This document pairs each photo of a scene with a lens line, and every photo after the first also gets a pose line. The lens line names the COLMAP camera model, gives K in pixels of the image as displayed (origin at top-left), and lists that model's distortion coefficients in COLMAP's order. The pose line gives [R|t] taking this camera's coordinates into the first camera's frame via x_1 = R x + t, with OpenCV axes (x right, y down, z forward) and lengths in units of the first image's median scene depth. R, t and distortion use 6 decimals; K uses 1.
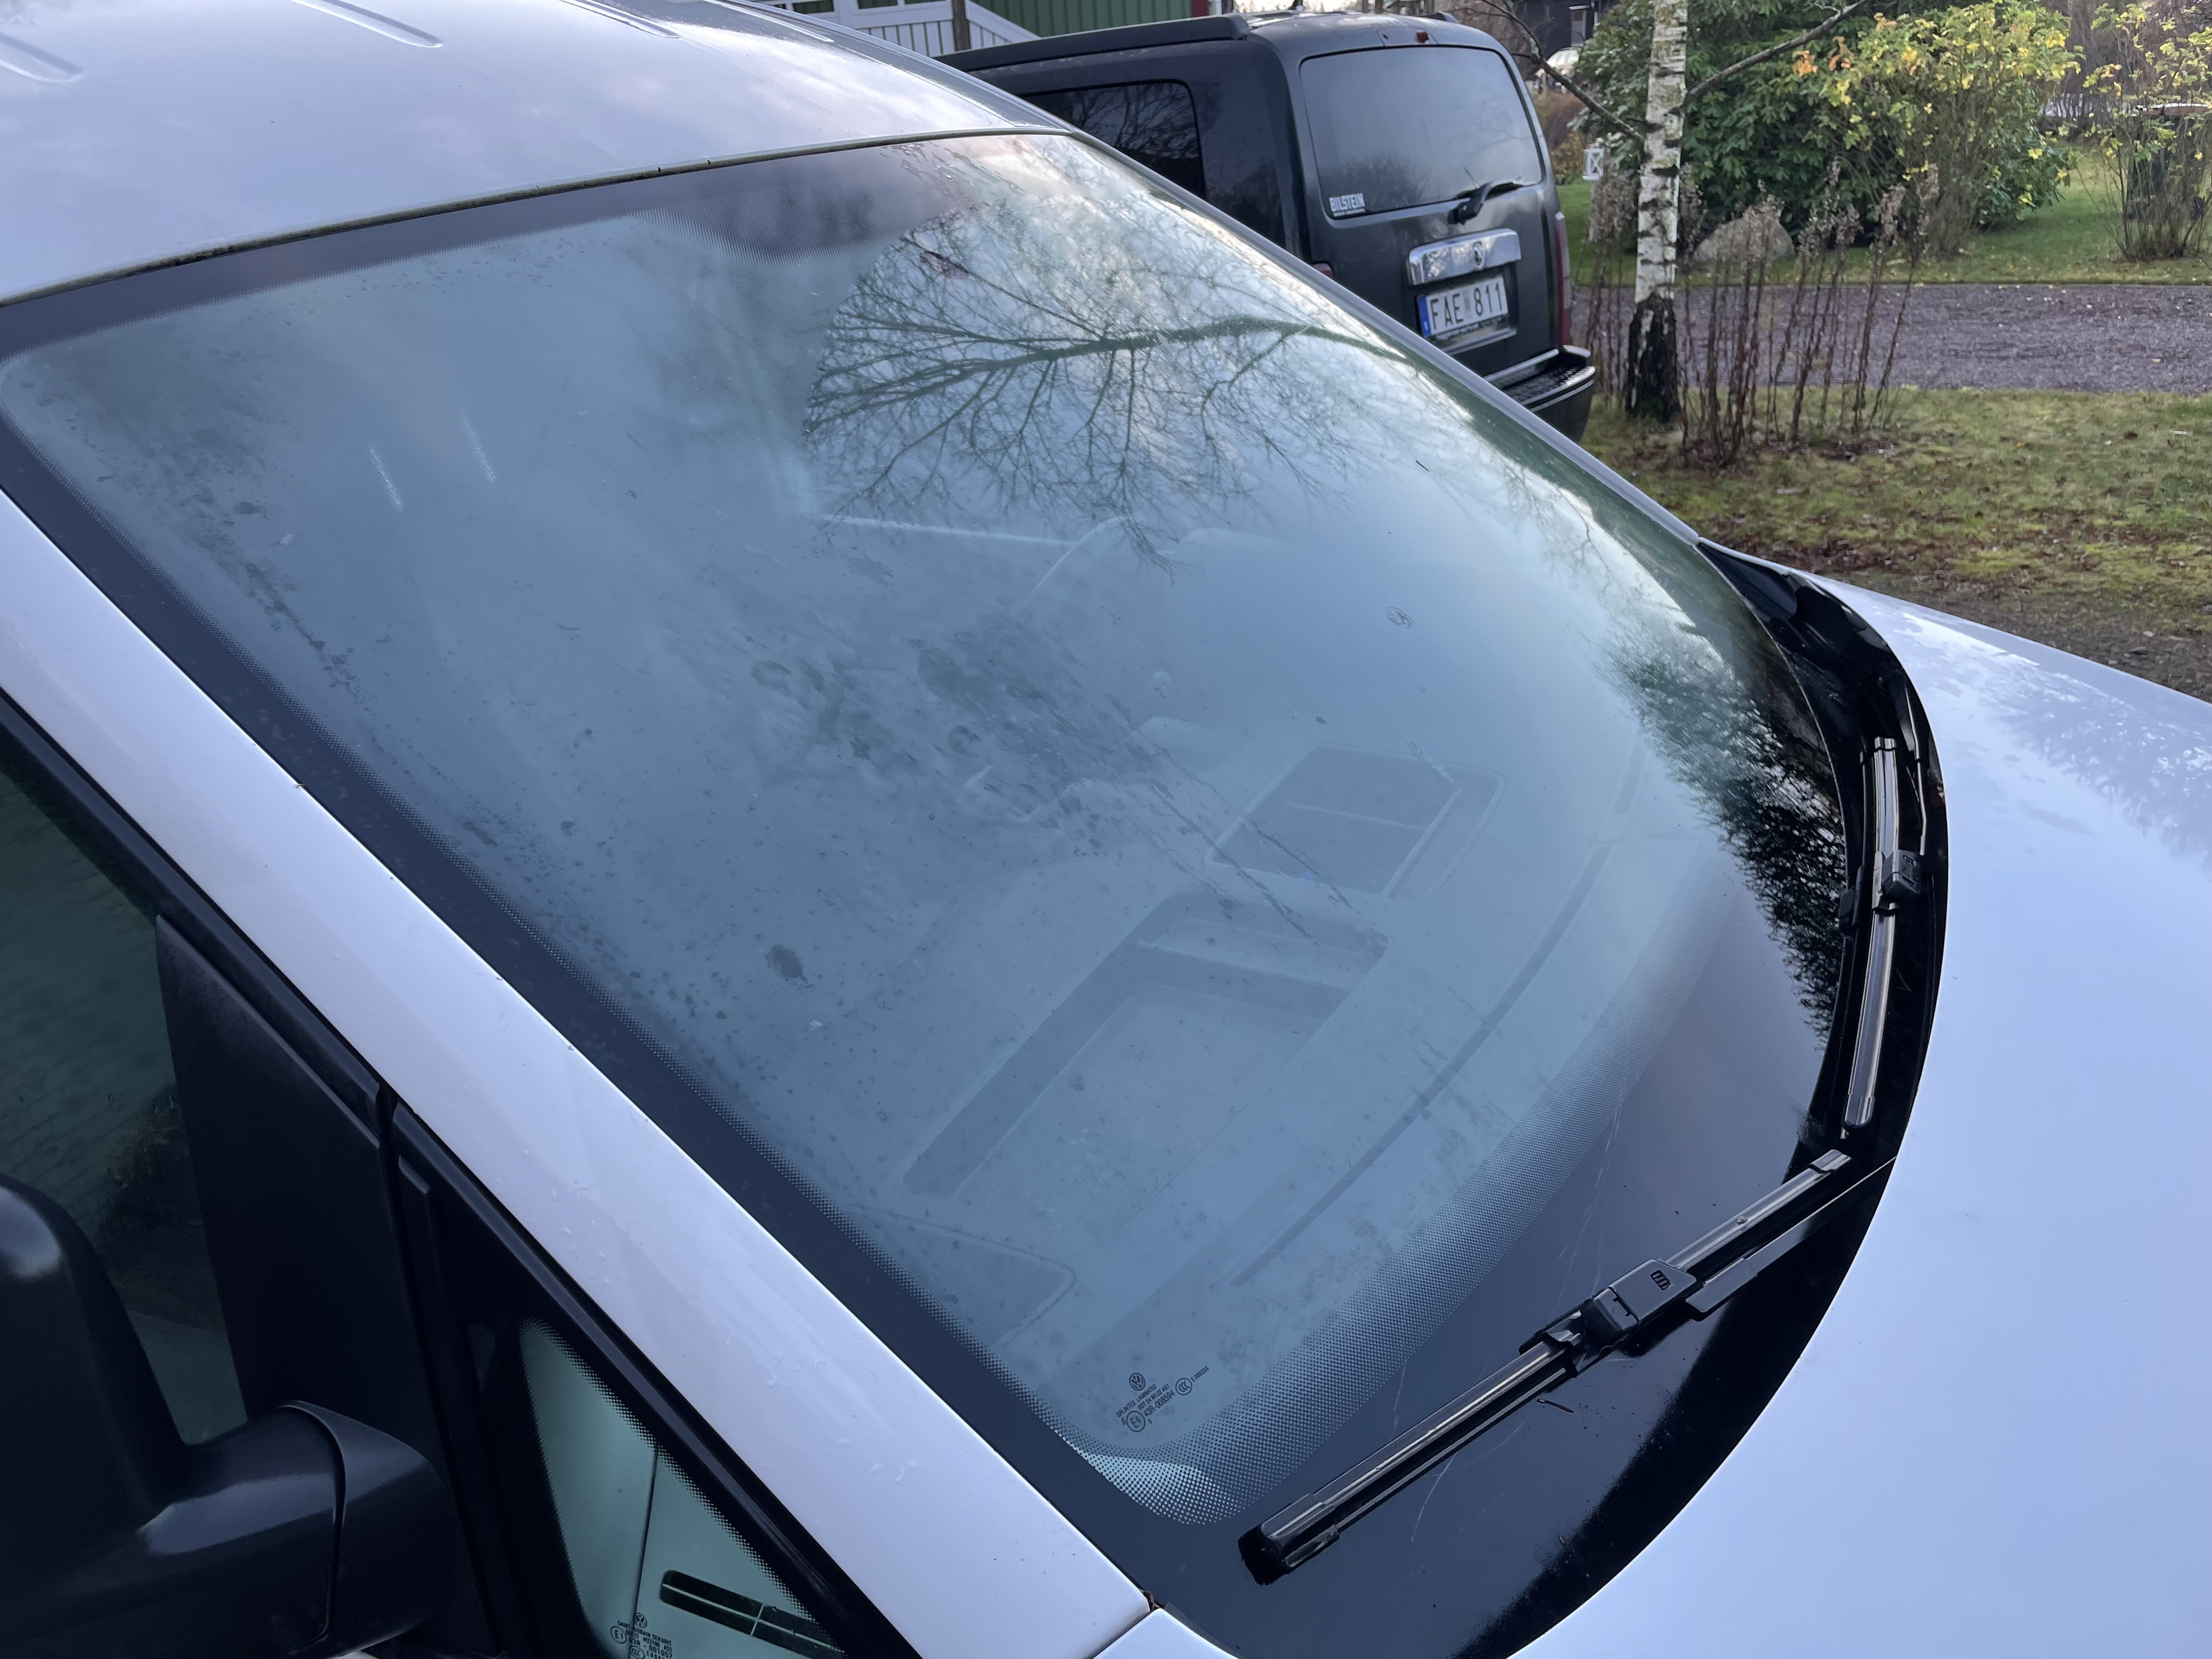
lens RADIAL K [[1678.1, 0, 1110.8], [0, 1678.1, 819.3], [0, 0, 1]] dist [0.084844, -0.116192]
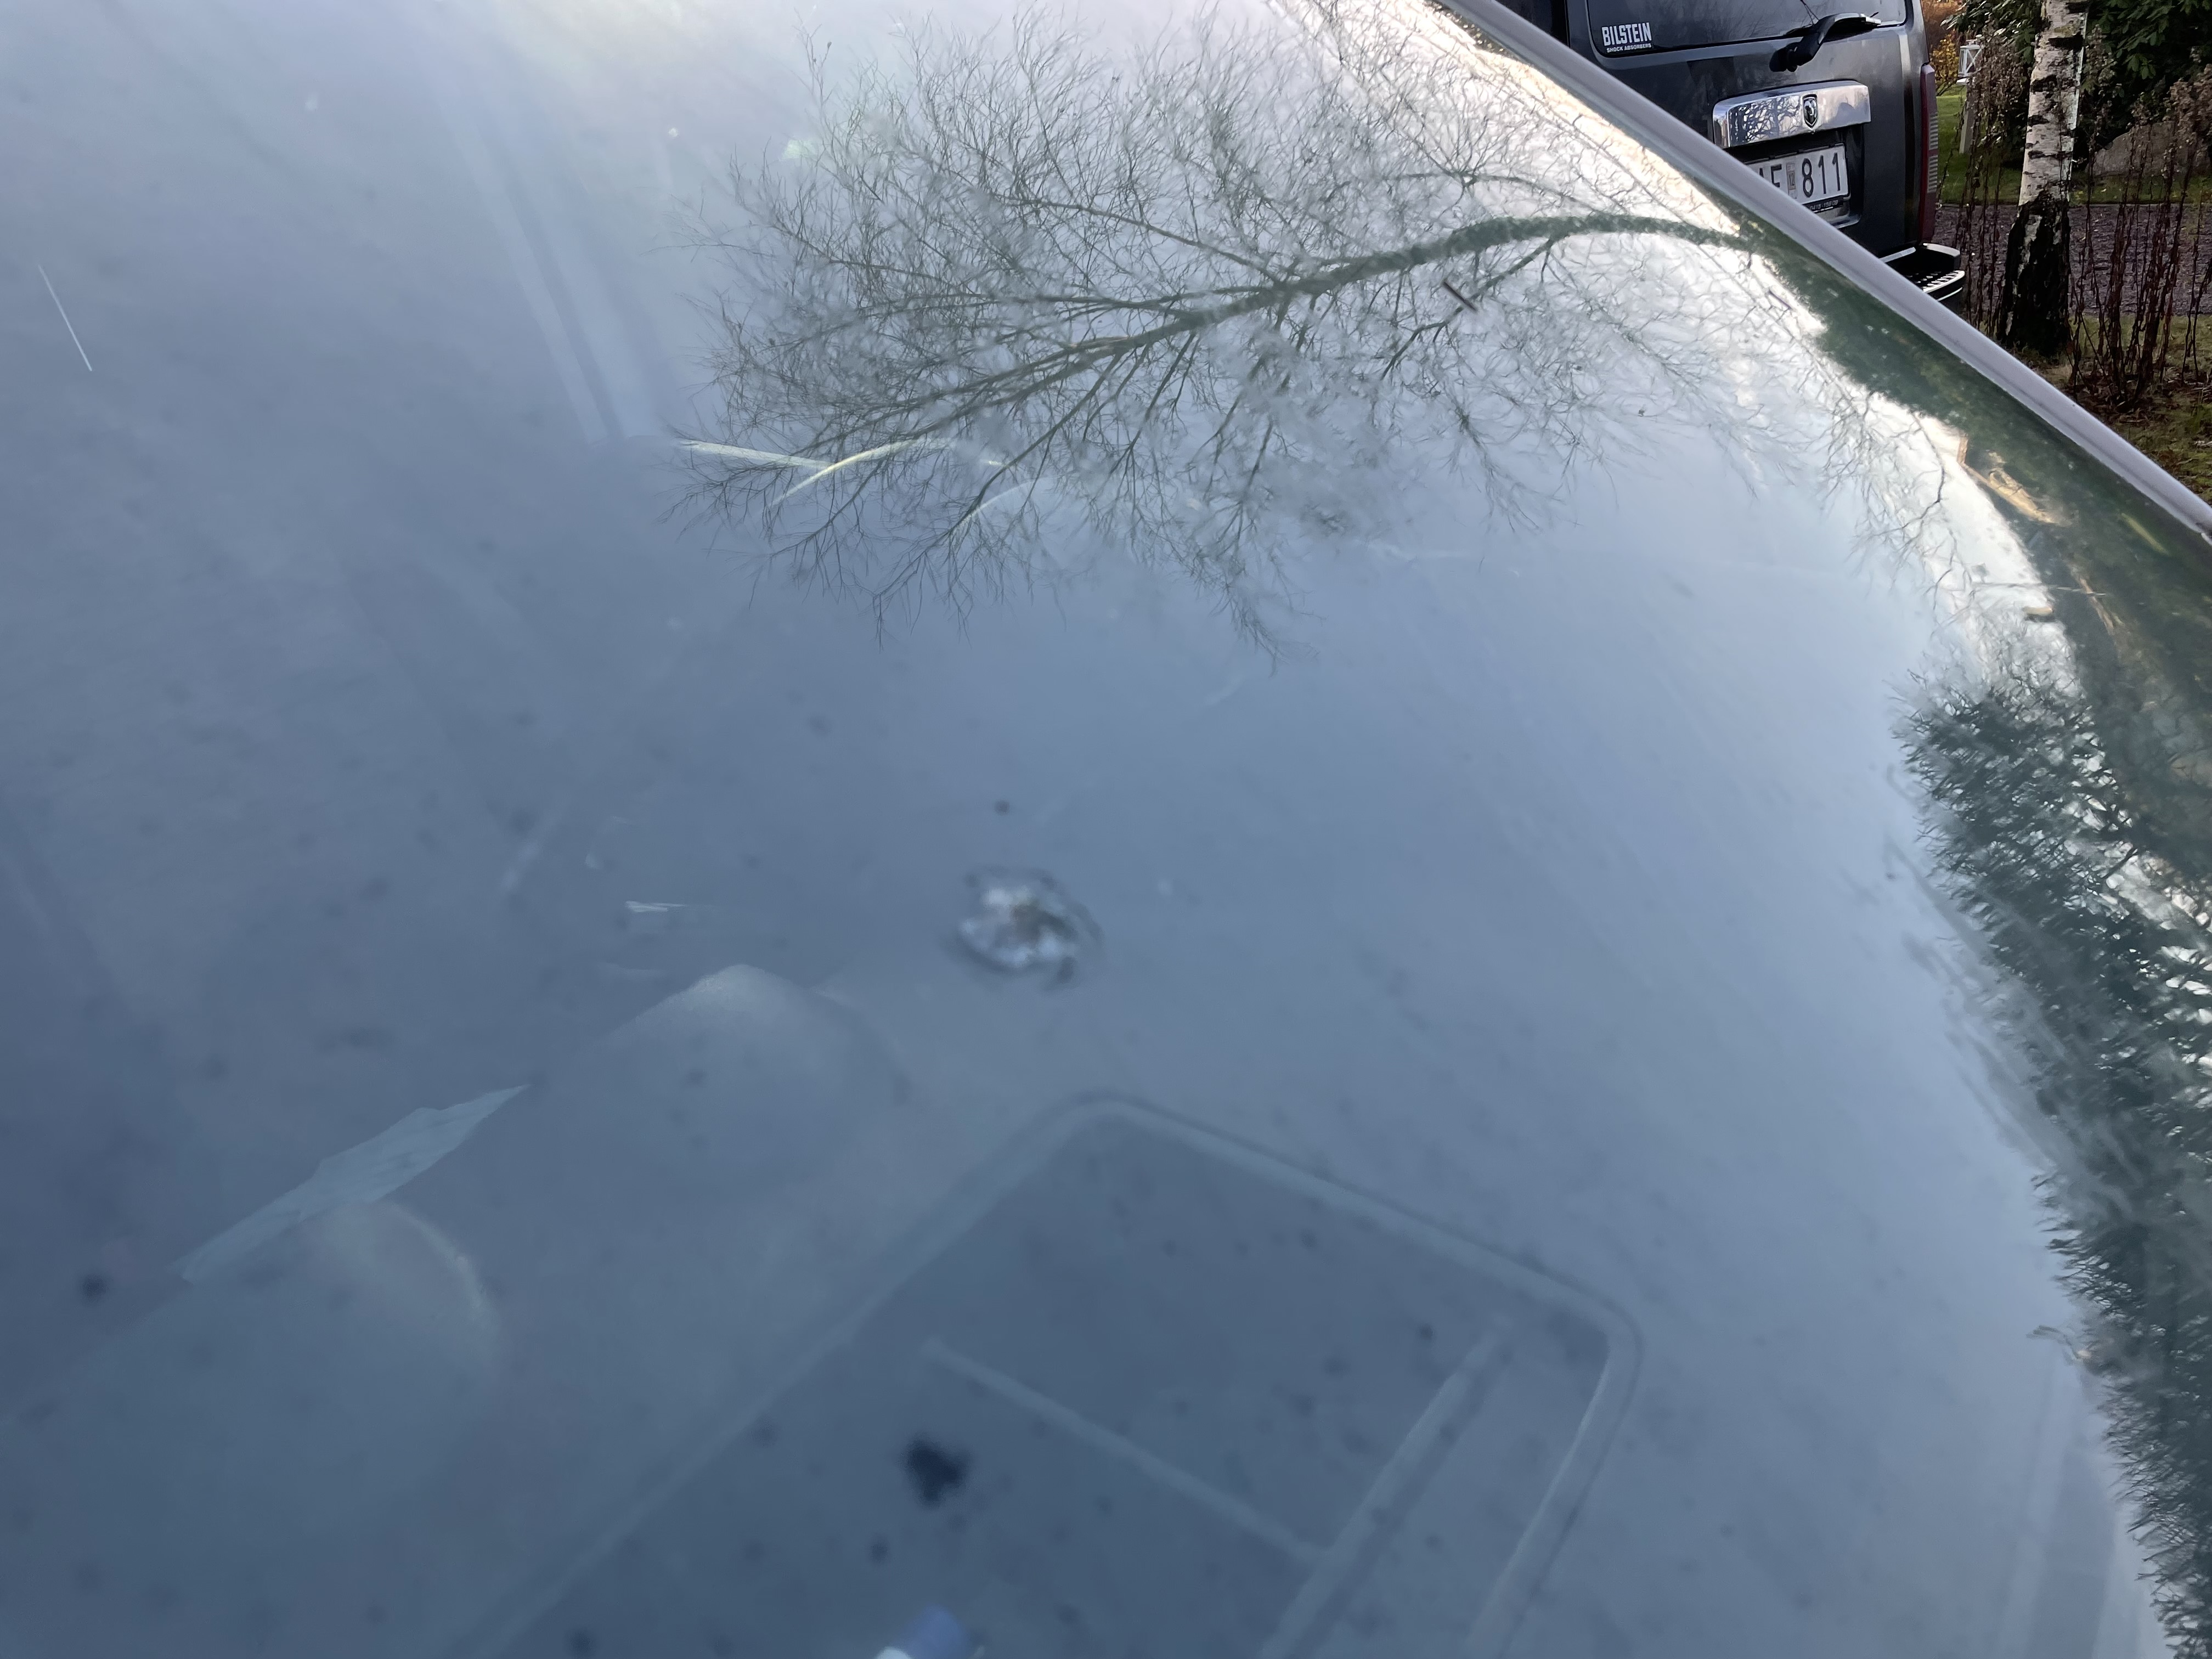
lens RADIAL K [[1678.1, 0, 1111.4], [0, 1678.1, 822.3], [0, 0, 1]] dist [0.084844, -0.116192]
pose [[0.985021, 0.056512, -0.162912, 0.032525], [-0.050844, 0.997954, 0.038753, -0.020645], [0.164769, -0.029889, 0.985879, 0.122079]]
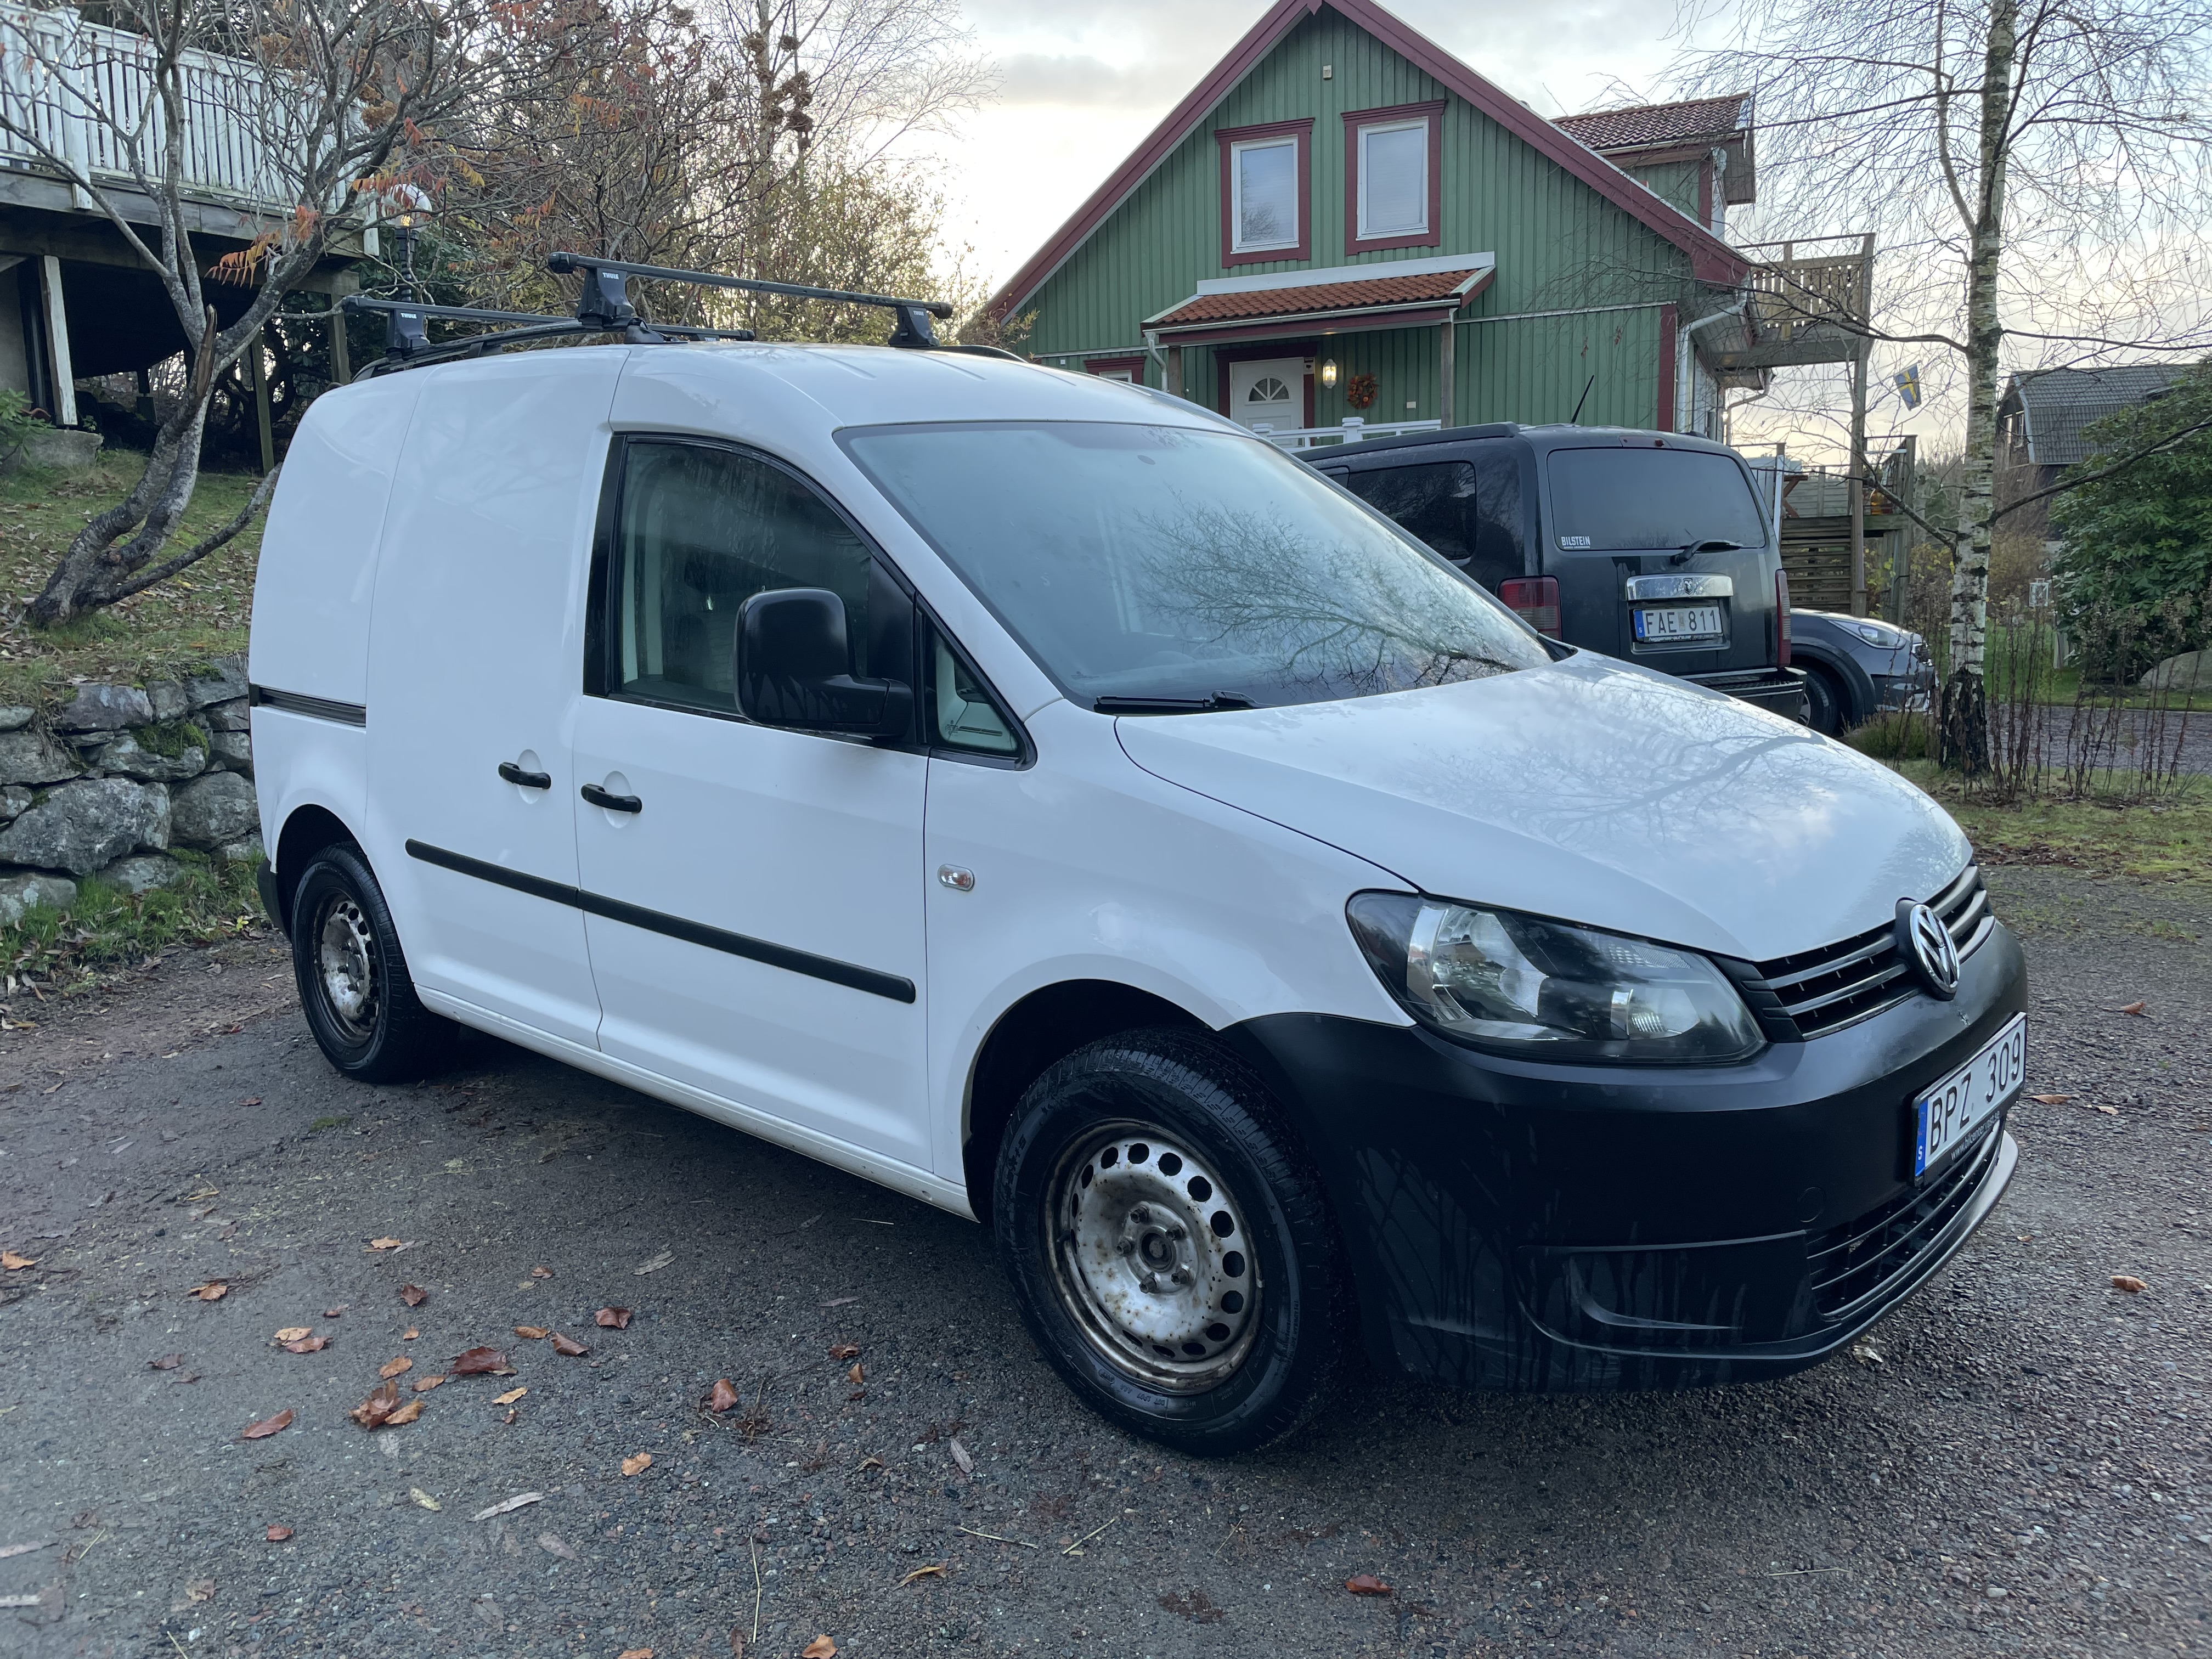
lens RADIAL K [[1678.1, 0, 1094.8], [0, 1678.1, 834.5], [0, 0, 1]] dist [0.084844, -0.116192]
pose [[0.946846, 0.101572, -0.305231, 0.123880], [-0.167500, 0.965738, -0.198227, 0.139733], [0.274638, 0.238817, 0.931418, -0.243403]]
